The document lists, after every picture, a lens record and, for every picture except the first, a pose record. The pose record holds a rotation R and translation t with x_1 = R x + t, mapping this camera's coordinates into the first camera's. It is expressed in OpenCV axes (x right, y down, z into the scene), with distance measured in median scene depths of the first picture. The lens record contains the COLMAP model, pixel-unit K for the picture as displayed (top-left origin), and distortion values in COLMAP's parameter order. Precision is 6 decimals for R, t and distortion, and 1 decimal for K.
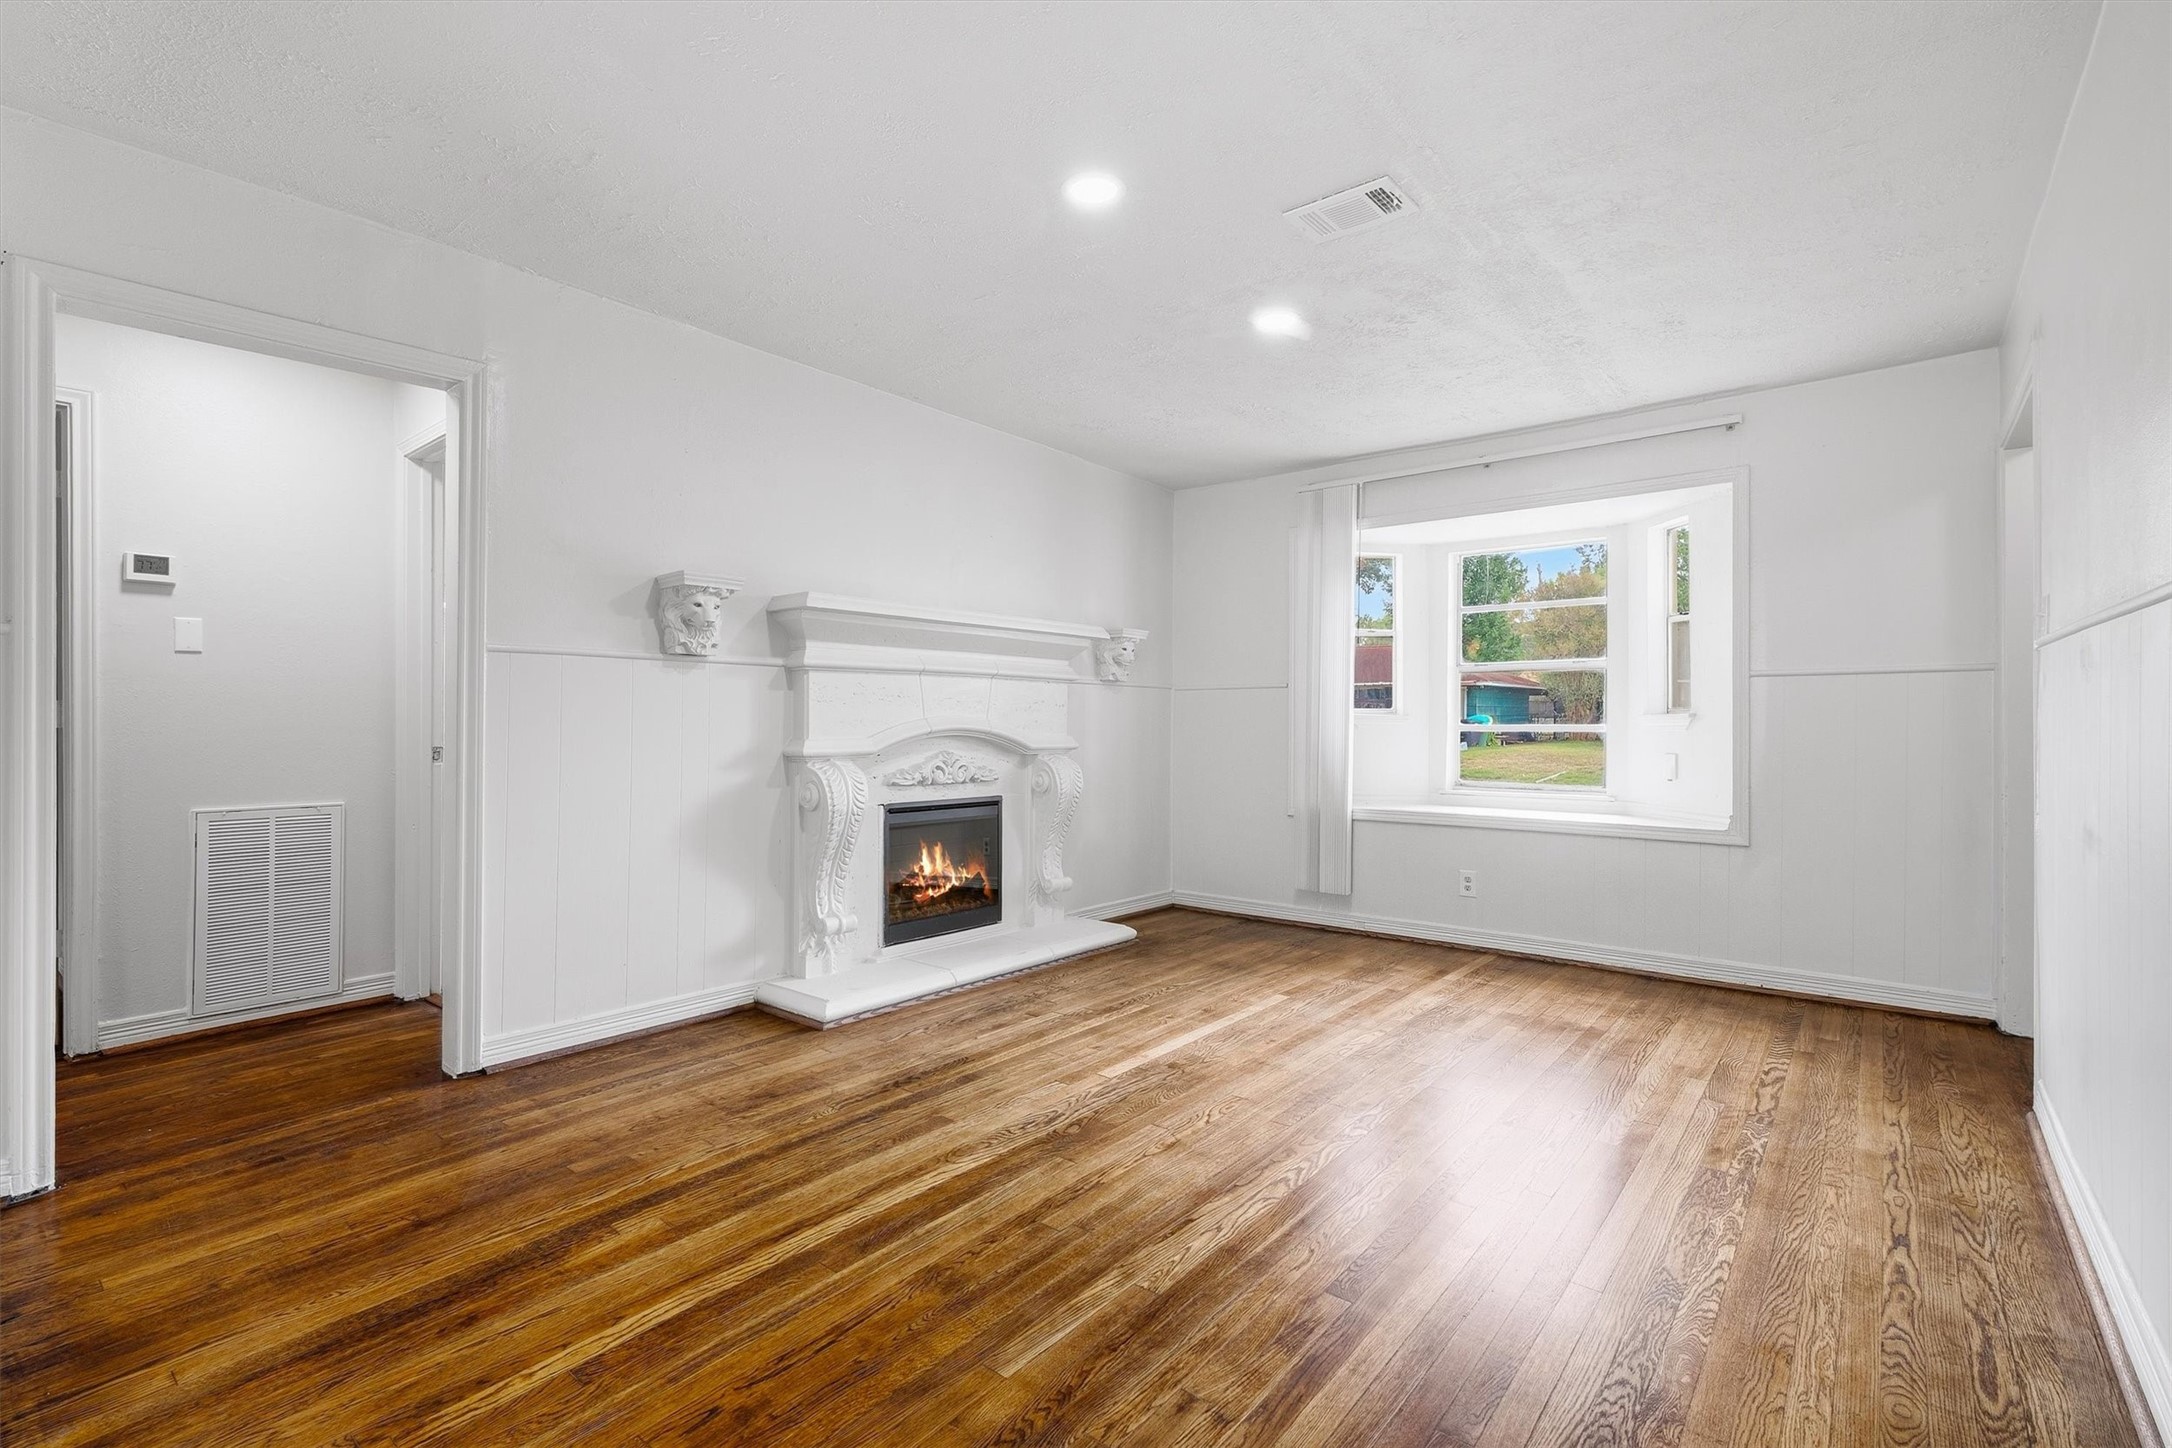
lens RADIAL K [[982.6, 0, 1084.3], [0, 982.6, 710.0], [0, 0, 1]] dist [-0.000894, 0.002136]
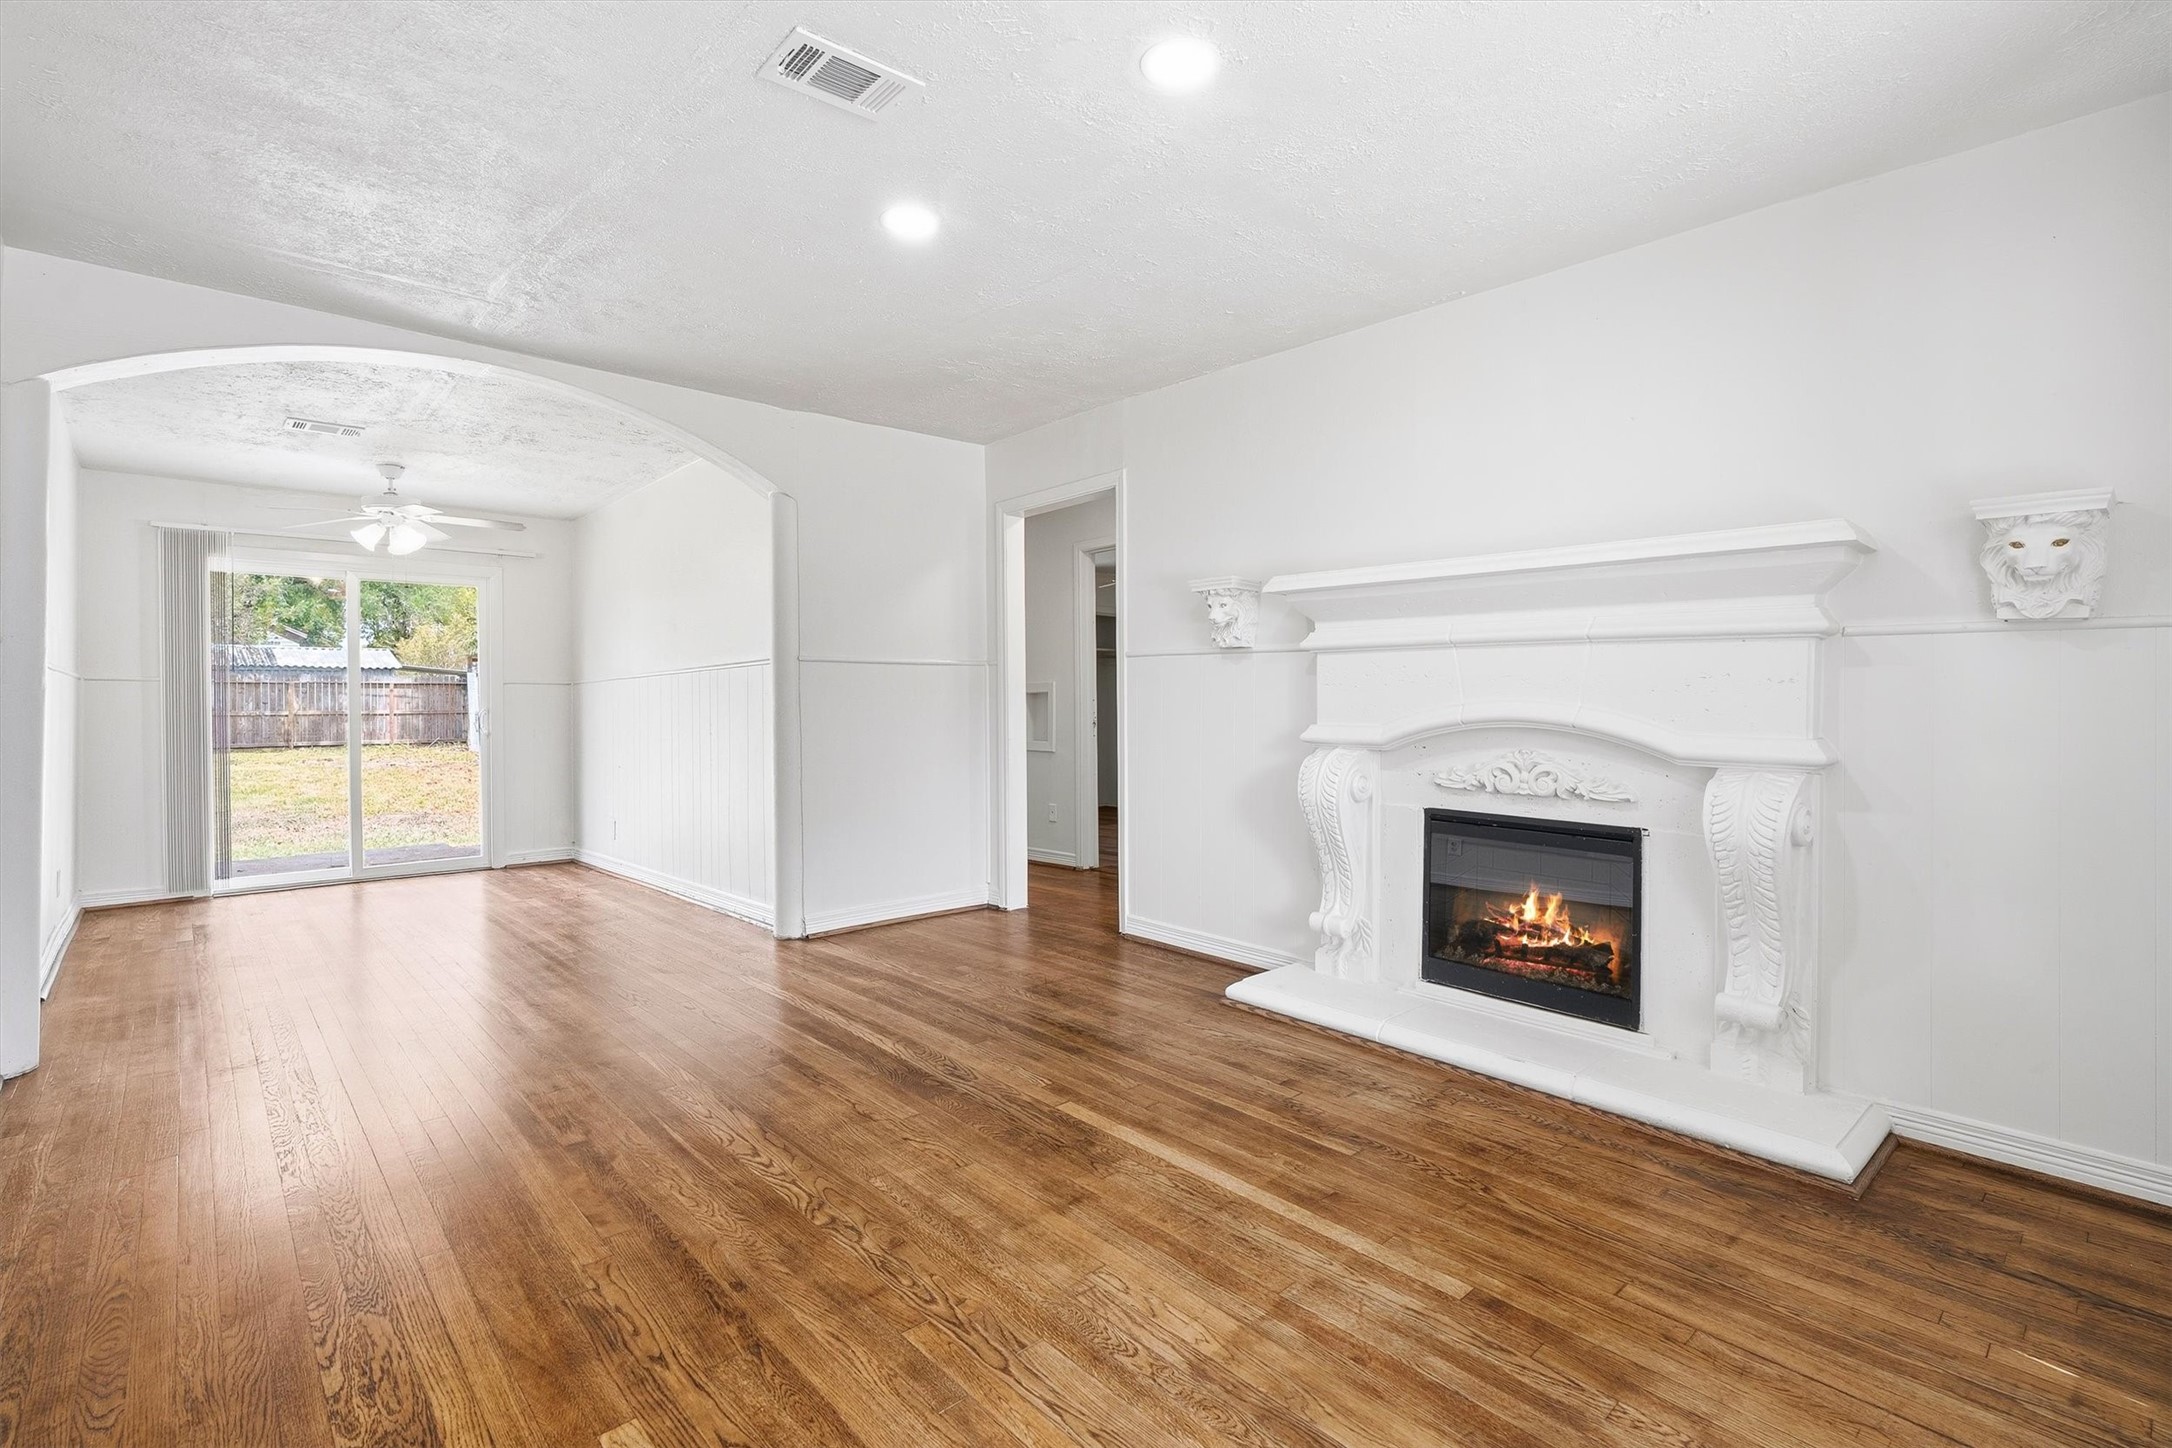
lens RADIAL K [[982.6, 0, 1075.3], [0, 982.6, 702.4], [0, 0, 1]] dist [-0.000894, 0.002136]
pose [[-0.146445, 0.000067, -0.989219, 0.891581], [0.009025, 0.999958, -0.001268, 0.007440], [0.989178, -0.009113, -0.146440, 1.131178]]
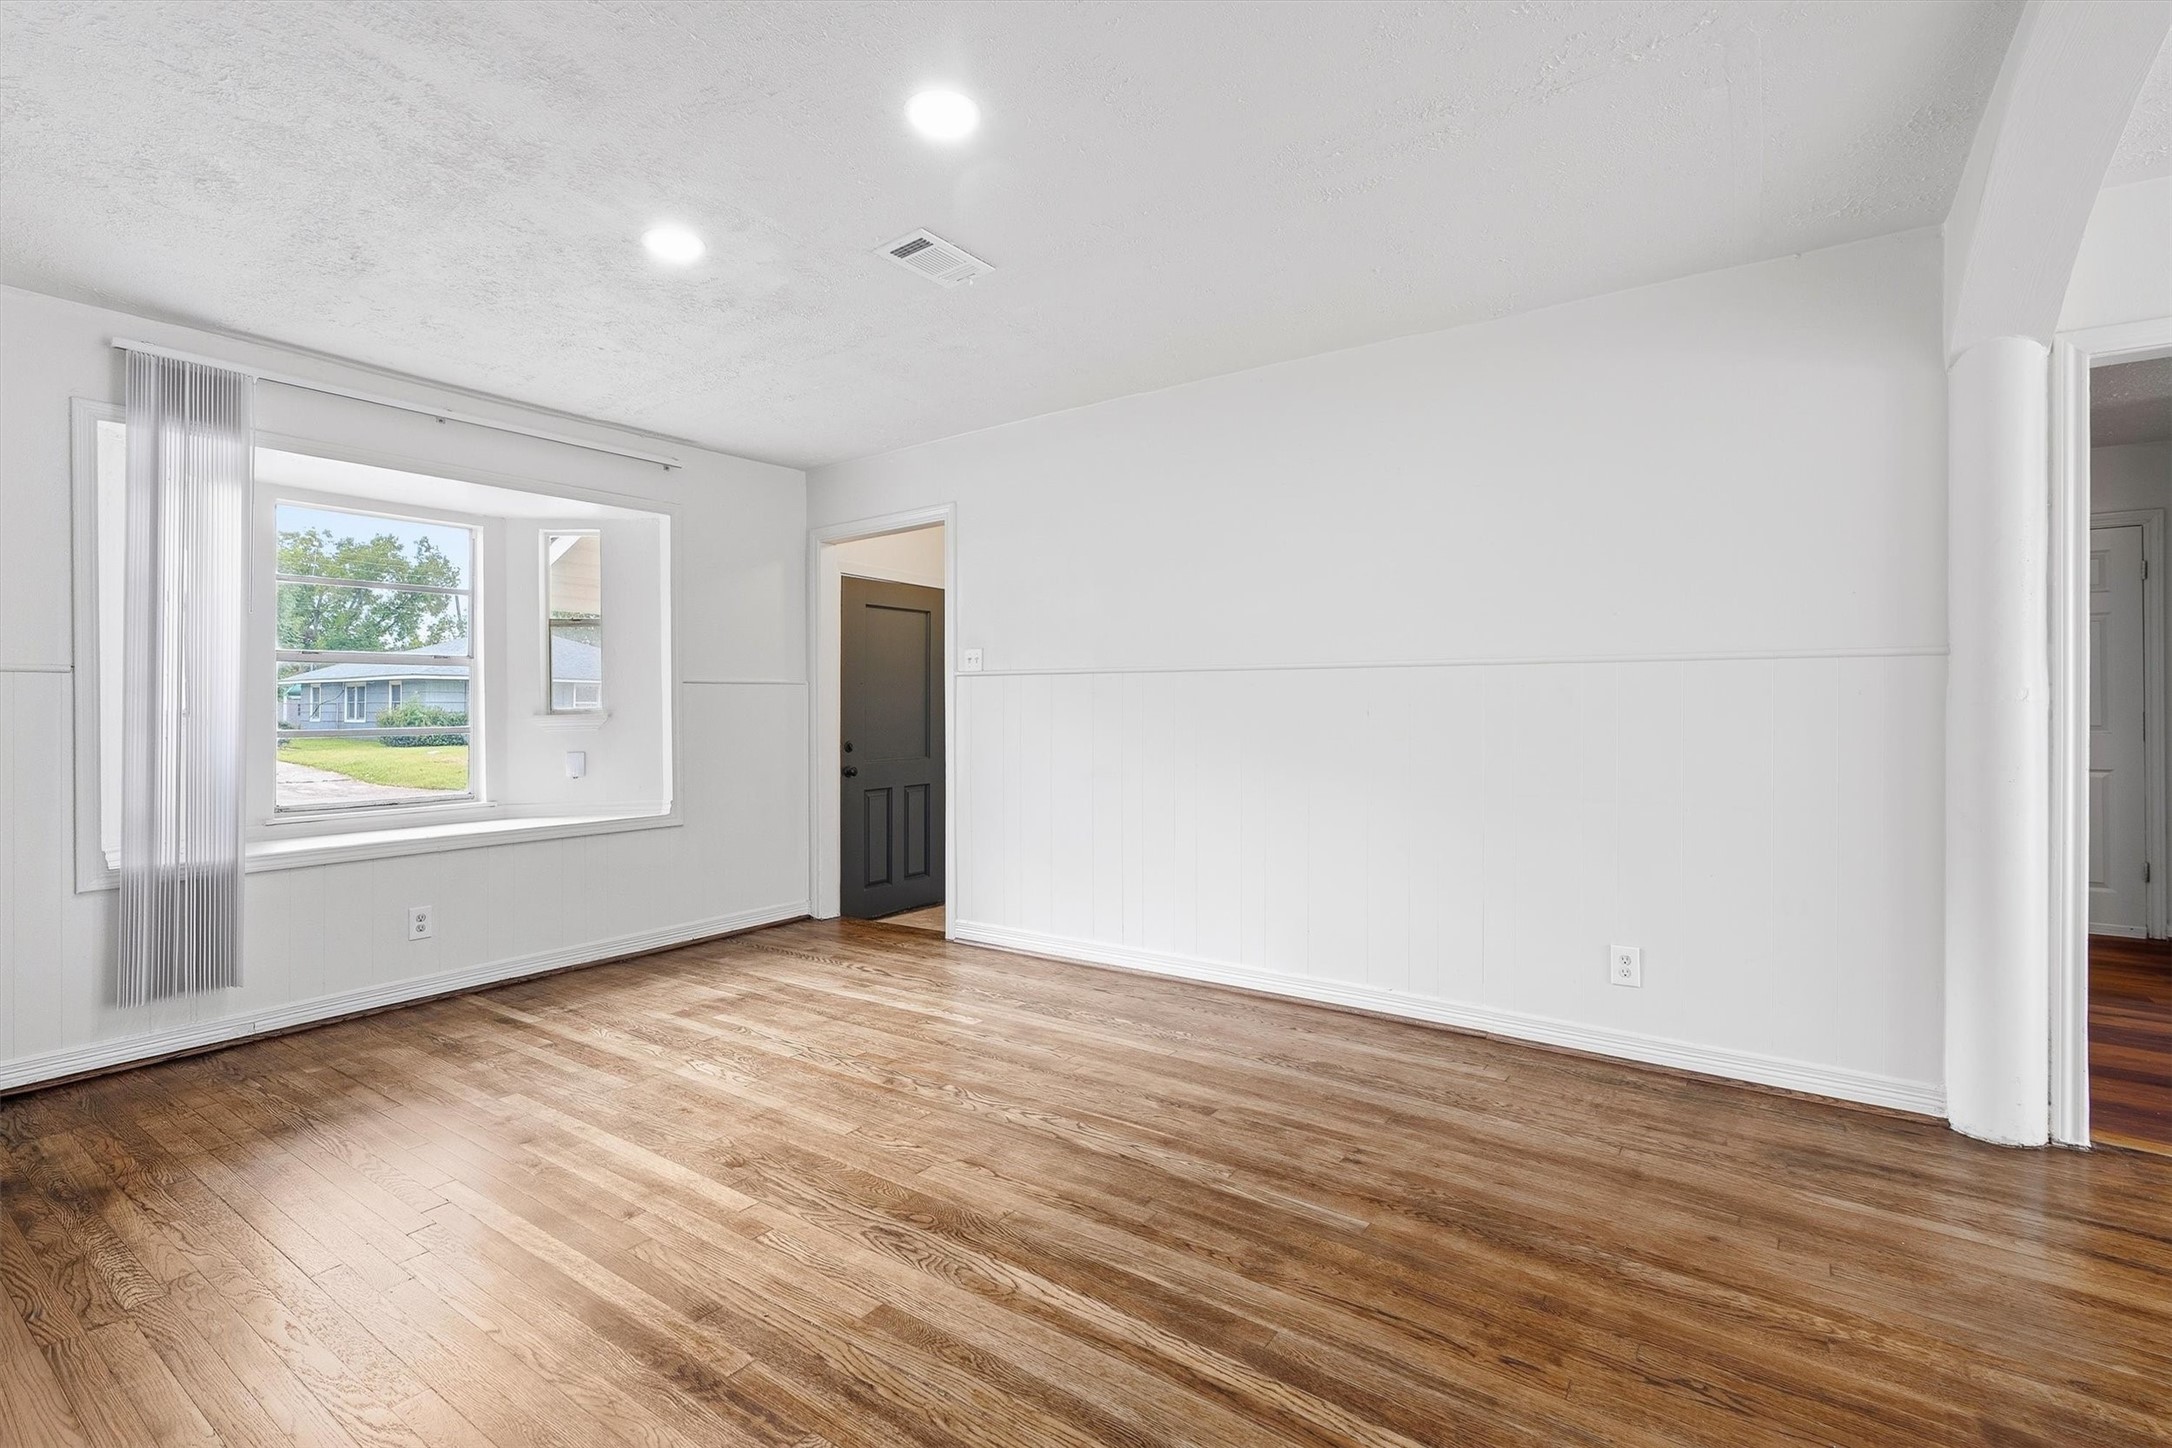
lens RADIAL K [[982.6, 0, 1088.6], [0, 982.6, 718.4], [0, 0, 1]] dist [-0.000894, 0.002136]
pose [[-0.079130, -0.007214, 0.996838, -0.729877], [-0.007019, 0.999953, 0.006679, -0.003902], [-0.996840, -0.006469, -0.079177, 0.794885]]
